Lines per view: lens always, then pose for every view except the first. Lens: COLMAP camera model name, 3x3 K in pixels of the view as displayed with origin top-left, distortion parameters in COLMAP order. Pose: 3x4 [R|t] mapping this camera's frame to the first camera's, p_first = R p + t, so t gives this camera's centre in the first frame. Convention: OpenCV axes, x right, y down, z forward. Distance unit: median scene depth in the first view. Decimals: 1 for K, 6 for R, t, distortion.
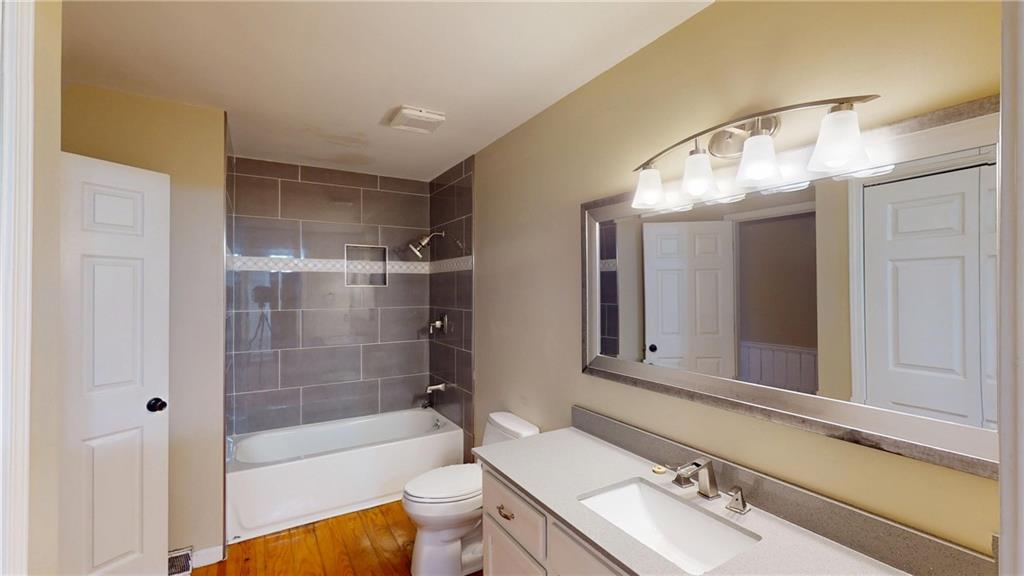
lens RADIAL K [[424.6, 0, 510.1], [0, 424.6, 288.8], [0, 0, 1]] dist [-0.000860, 0.000118]
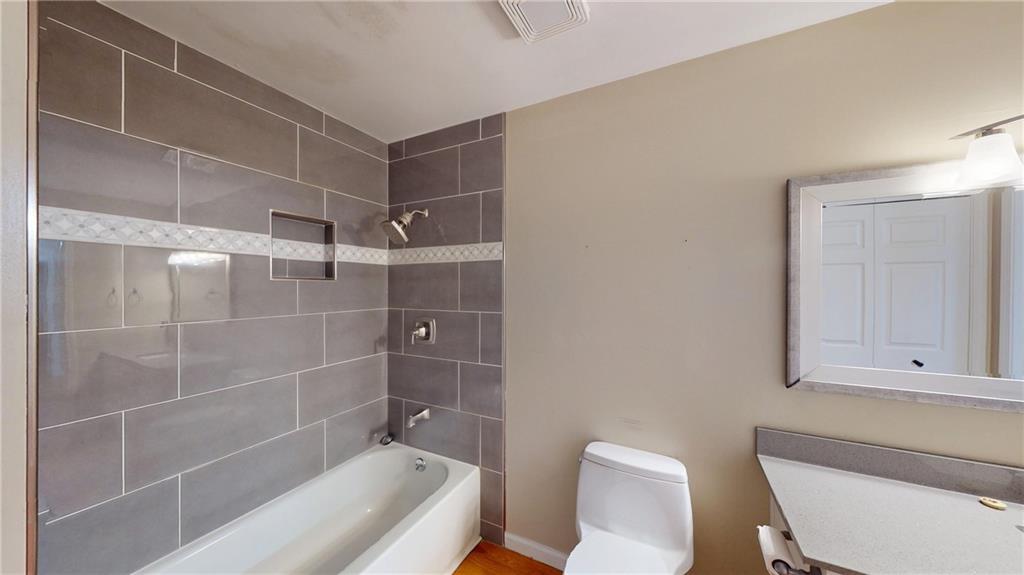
lens RADIAL K [[326.1, 0, 512.0], [0, 326.1, 287.5], [0, 0, 1]] dist [0.000496, 0.000032]
pose [[0.845598, 0.000183, 0.533821, -0.335016], [-0.001642, 0.999996, 0.002258, 0.003189], [-0.533818, -0.002786, 0.845595, 0.414366]]
